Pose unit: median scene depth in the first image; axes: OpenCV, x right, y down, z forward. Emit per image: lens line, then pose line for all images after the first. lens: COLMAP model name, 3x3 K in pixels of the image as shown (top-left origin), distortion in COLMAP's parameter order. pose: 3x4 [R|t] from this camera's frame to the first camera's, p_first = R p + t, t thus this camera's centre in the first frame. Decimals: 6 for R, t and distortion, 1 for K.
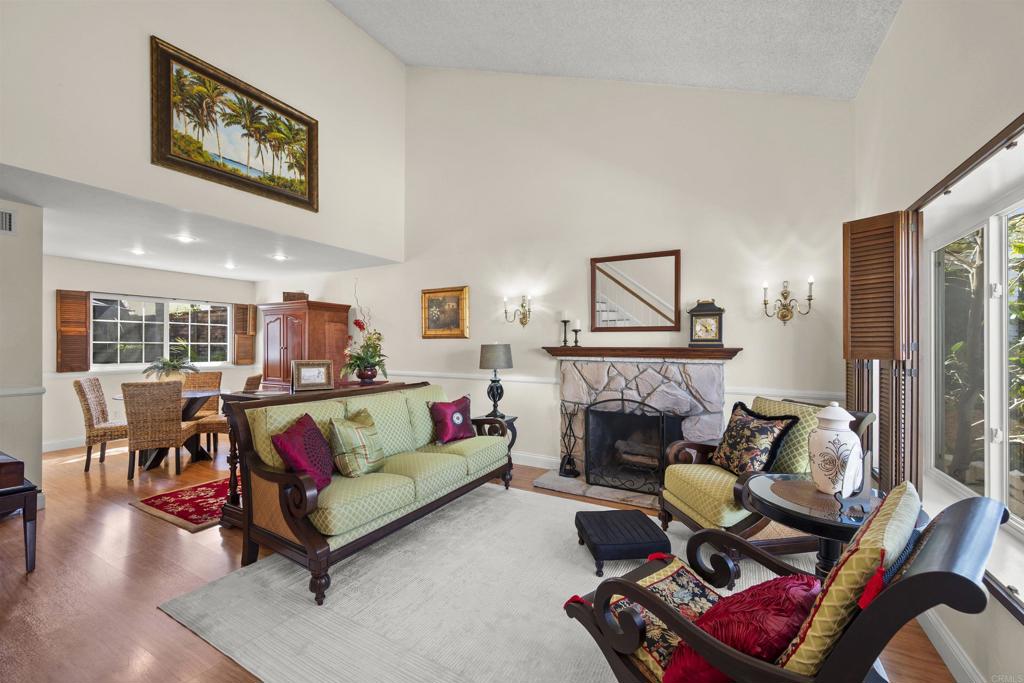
lens RADIAL K [[409.8, 0, 512.0], [0, 409.8, 341.5], [0, 0, 1]] dist [0.000415, -0.000058]
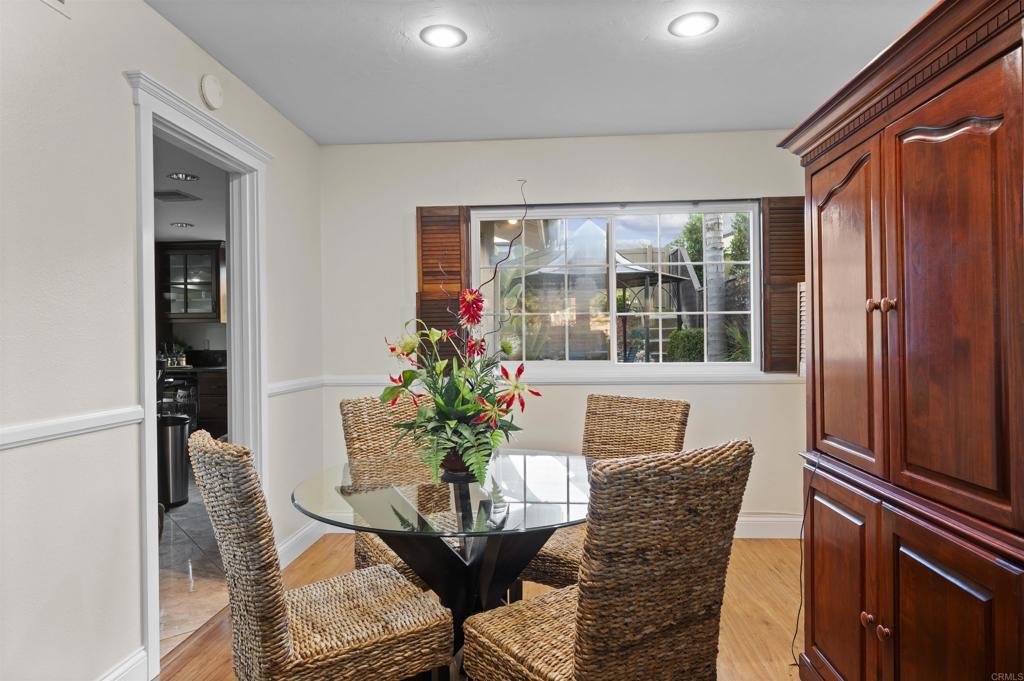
lens RADIAL K [[601.9, 0, 512.0], [0, 601.9, 340.5], [0, 0, 1]] dist [-0.002968, -0.000506]
pose [[0.426624, -0.004021, -0.904420, -0.362990], [0.018621, 0.999817, 0.004339, 0.027091], [0.904237, -0.018693, 0.426621, 0.697154]]
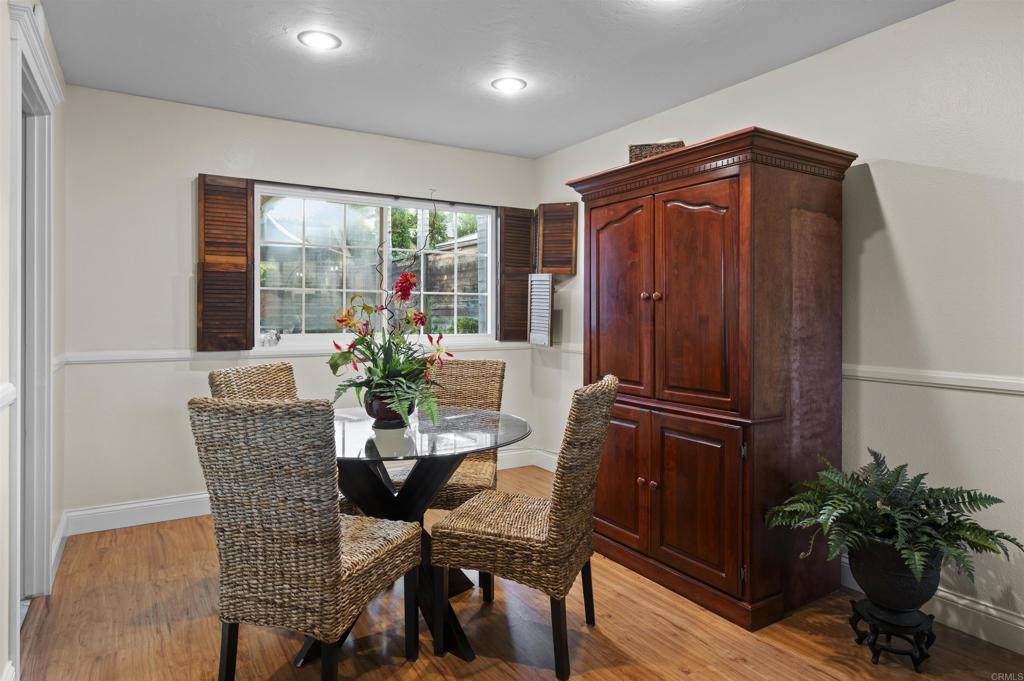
lens RADIAL K [[614.0, 0, 517.0], [0, 614.0, 310.6], [0, 0, 1]] dist [0.001230, 0.001145]
pose [[0.876300, -0.001804, -0.481763, -0.398915], [0.002949, 0.999994, 0.001620, 0.025381], [0.481757, -0.002840, 0.876300, 0.492475]]
